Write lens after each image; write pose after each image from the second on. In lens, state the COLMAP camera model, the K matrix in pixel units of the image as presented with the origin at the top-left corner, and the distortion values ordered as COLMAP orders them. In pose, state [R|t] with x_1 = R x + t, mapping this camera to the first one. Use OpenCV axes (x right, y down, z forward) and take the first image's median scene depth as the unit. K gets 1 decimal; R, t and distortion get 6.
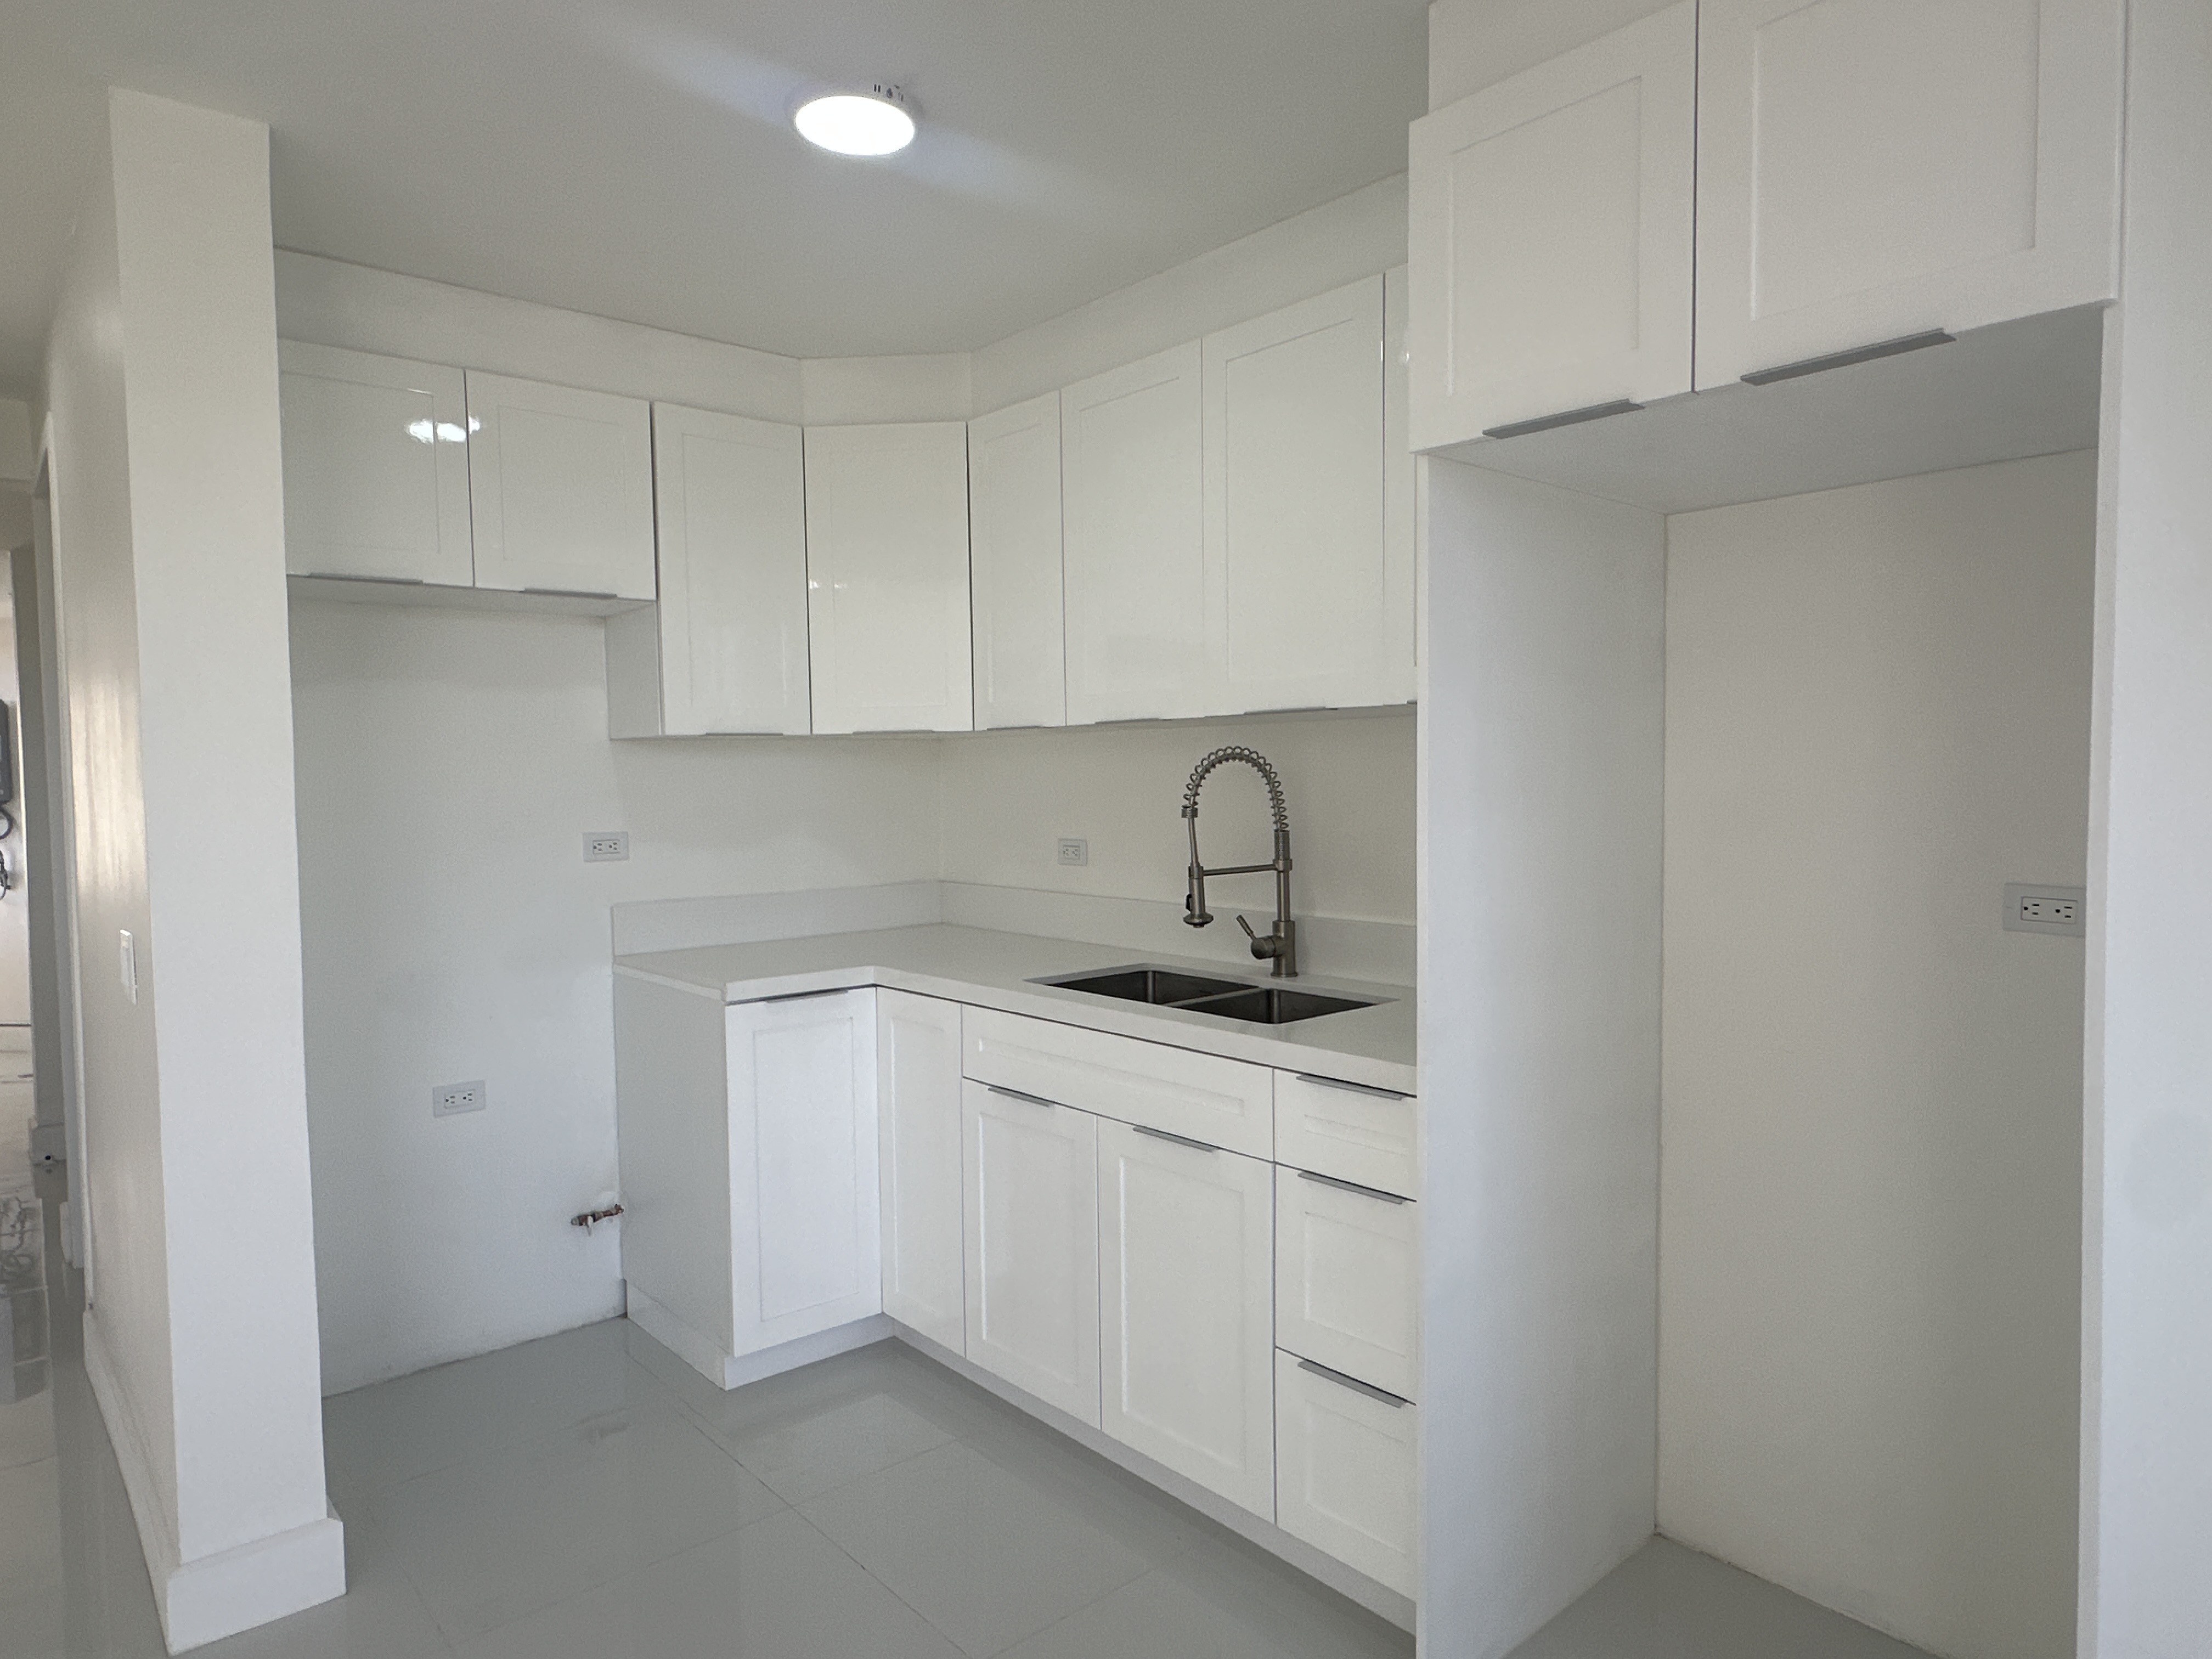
lens RADIAL K [[1334.6, 0, 1103.5], [0, 1334.6, 839.4], [0, 0, 1]] dist [-0.000569, -0.002440]
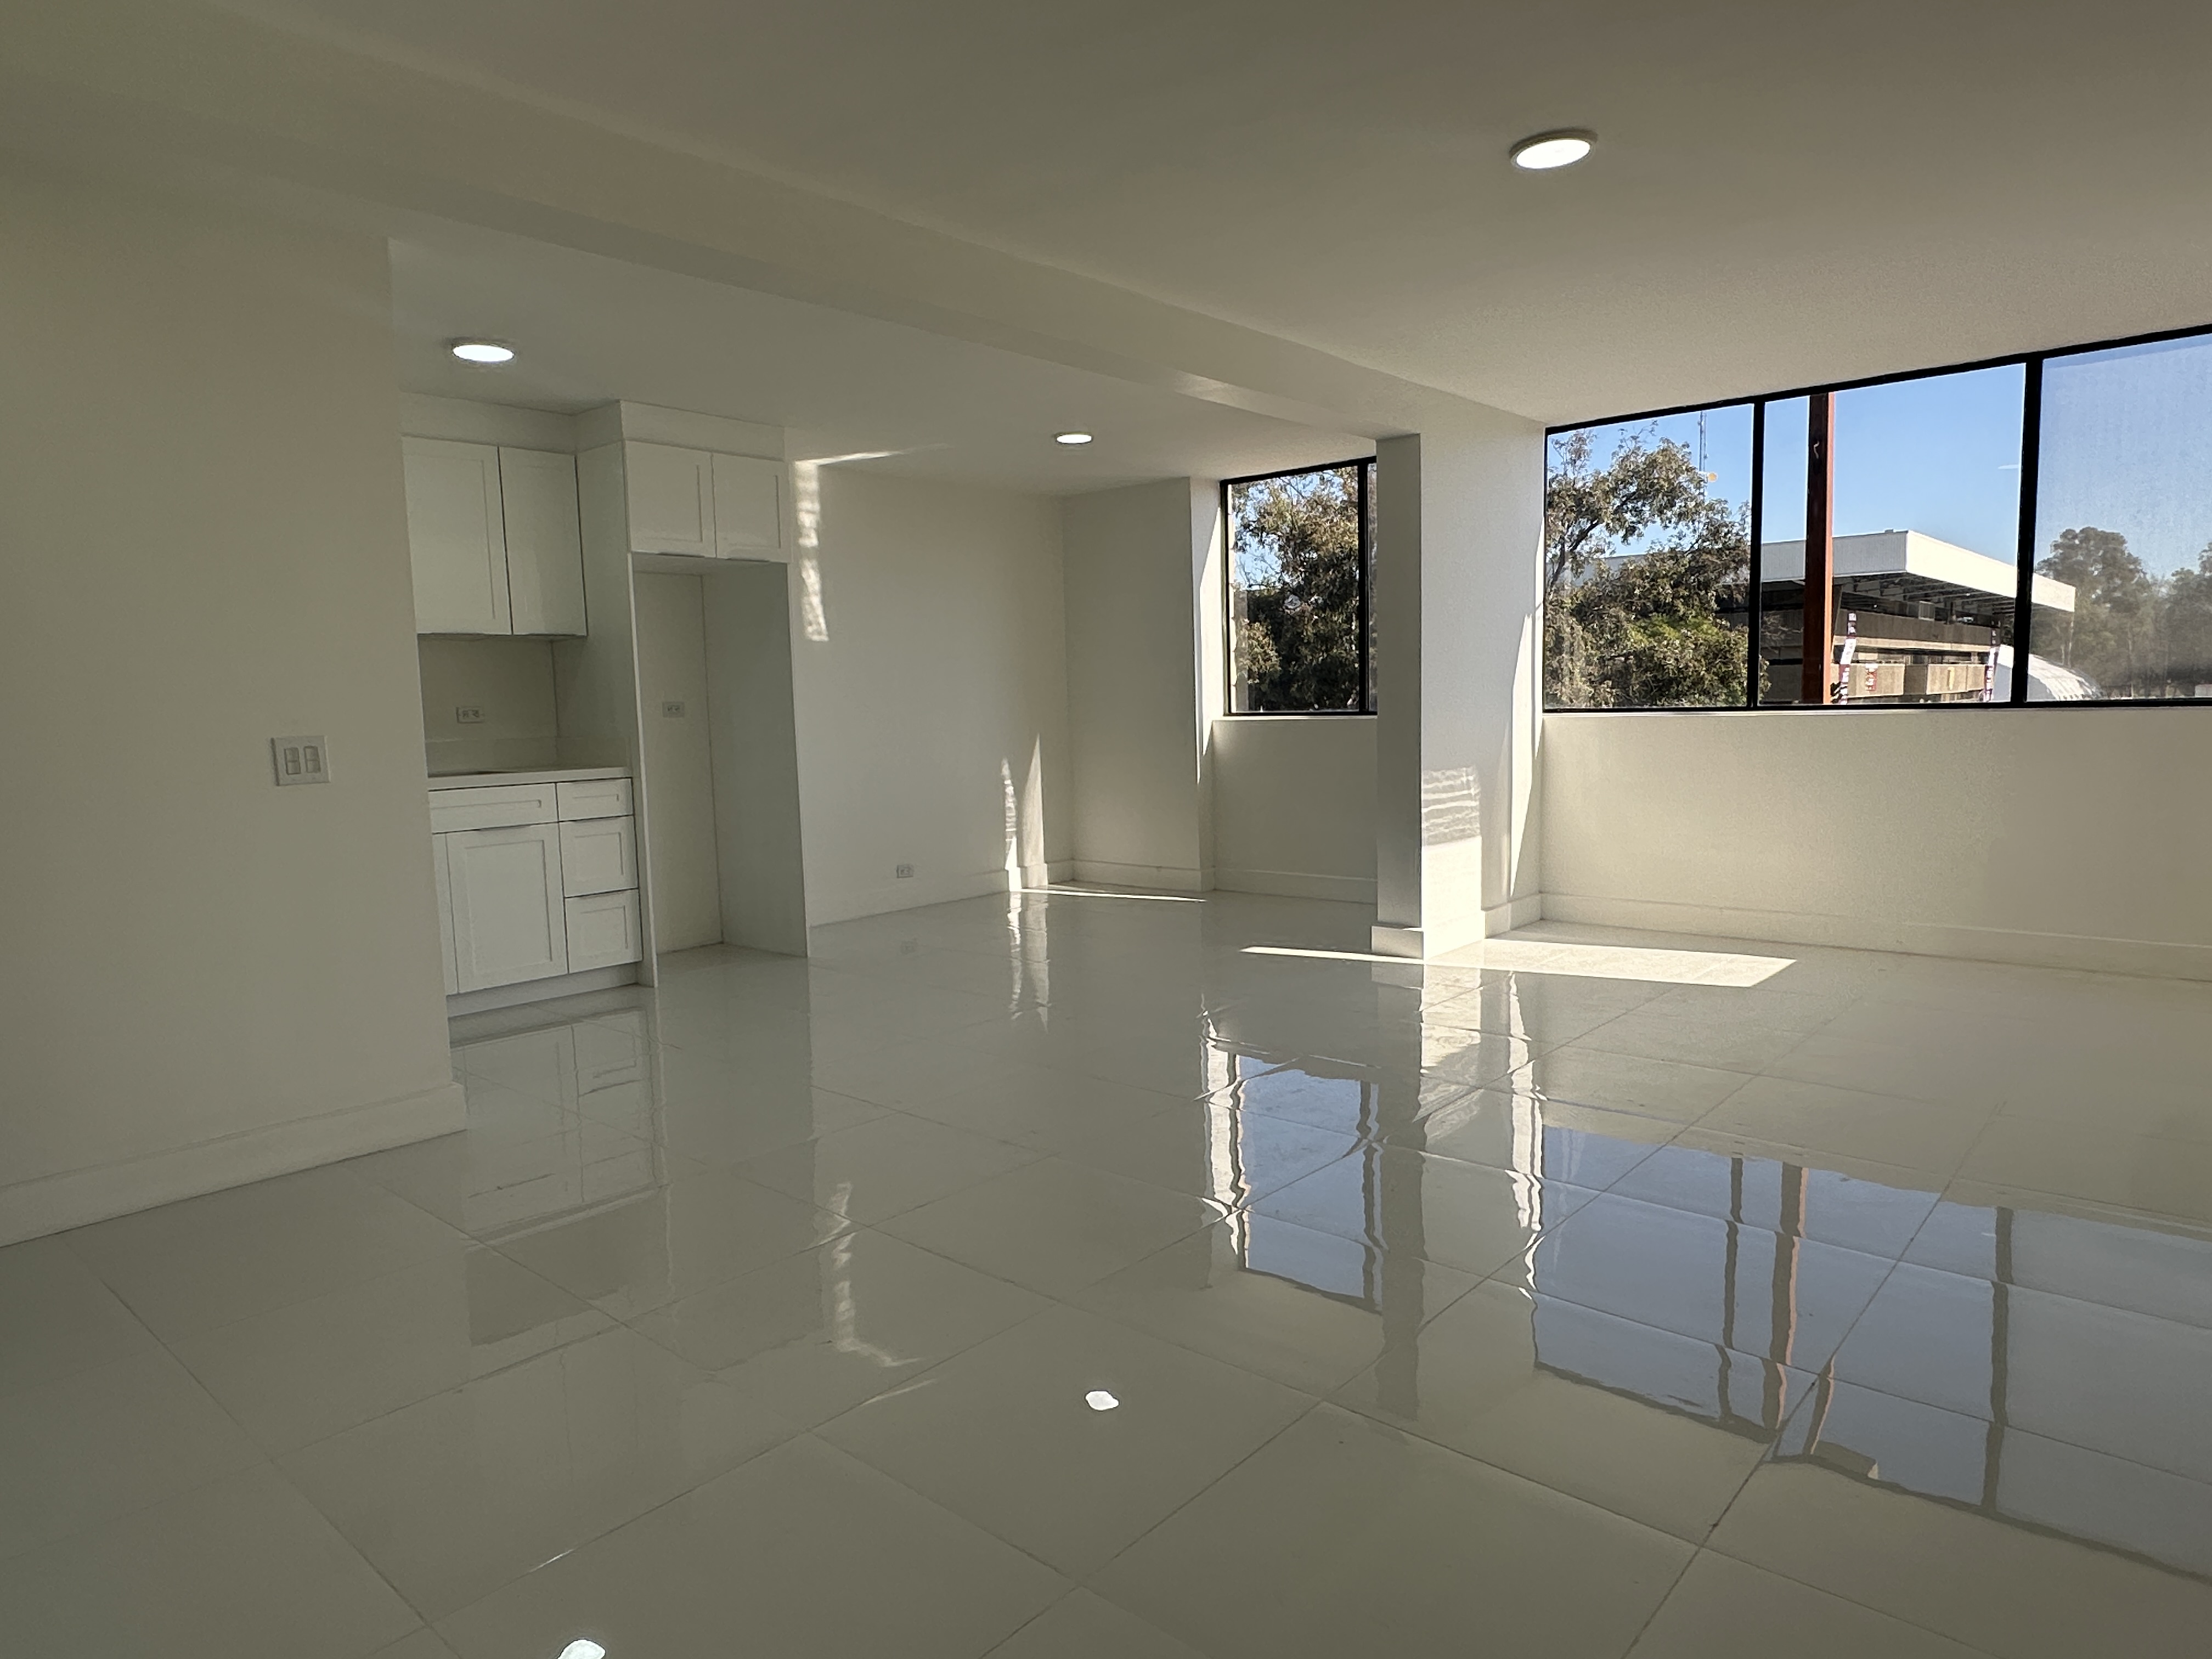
lens RADIAL K [[1334.6, 0, 1103.5], [0, 1334.6, 839.4], [0, 0, 1]] dist [-0.000569, -0.002440]
pose [[-0.128249, -0.089724, 0.987675, -1.817491], [0.075629, 0.992114, 0.099947, 0.080447], [-0.988854, 0.087515, -0.120452, 0.224017]]
